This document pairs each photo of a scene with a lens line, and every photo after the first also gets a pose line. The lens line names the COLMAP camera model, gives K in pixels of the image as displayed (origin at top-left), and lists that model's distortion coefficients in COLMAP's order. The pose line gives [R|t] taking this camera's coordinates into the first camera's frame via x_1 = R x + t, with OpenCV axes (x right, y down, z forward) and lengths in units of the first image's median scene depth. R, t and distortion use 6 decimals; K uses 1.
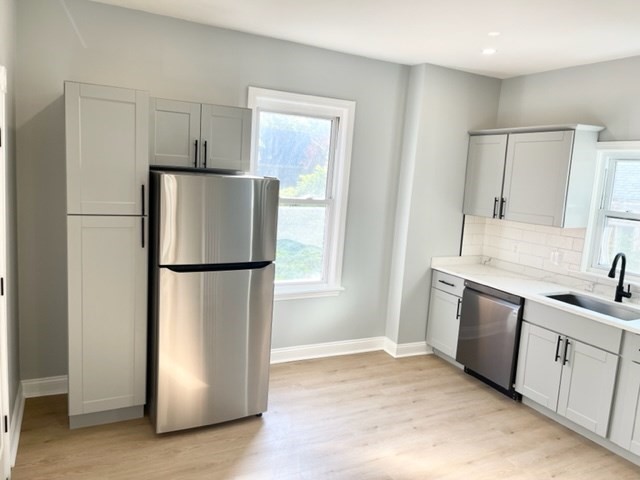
lens RADIAL K [[477.9, 0, 318.0], [0, 477.9, 237.1], [0, 0, 1]] dist [0.046695, -0.057776]
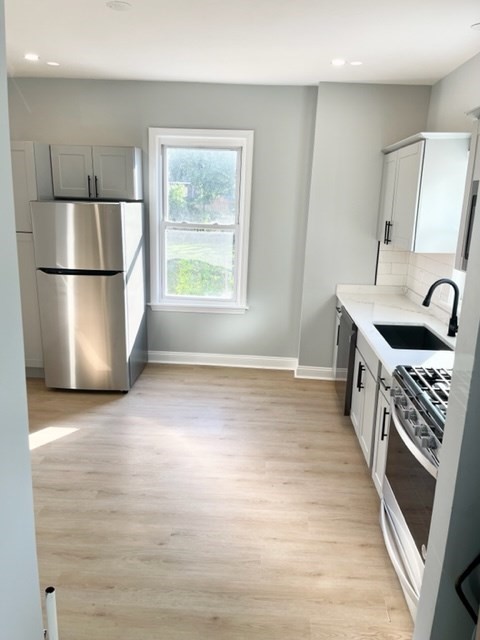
lens RADIAL K [[477.9, 0, 245.0], [0, 477.9, 318.3], [0, 0, 1]] dist [0.046695, -0.057776]
pose [[0.868091, 0.087757, -0.488587, 0.638490], [-0.046940, 0.994351, 0.095197, 0.030405], [0.494181, -0.059706, 0.867306, 0.048151]]
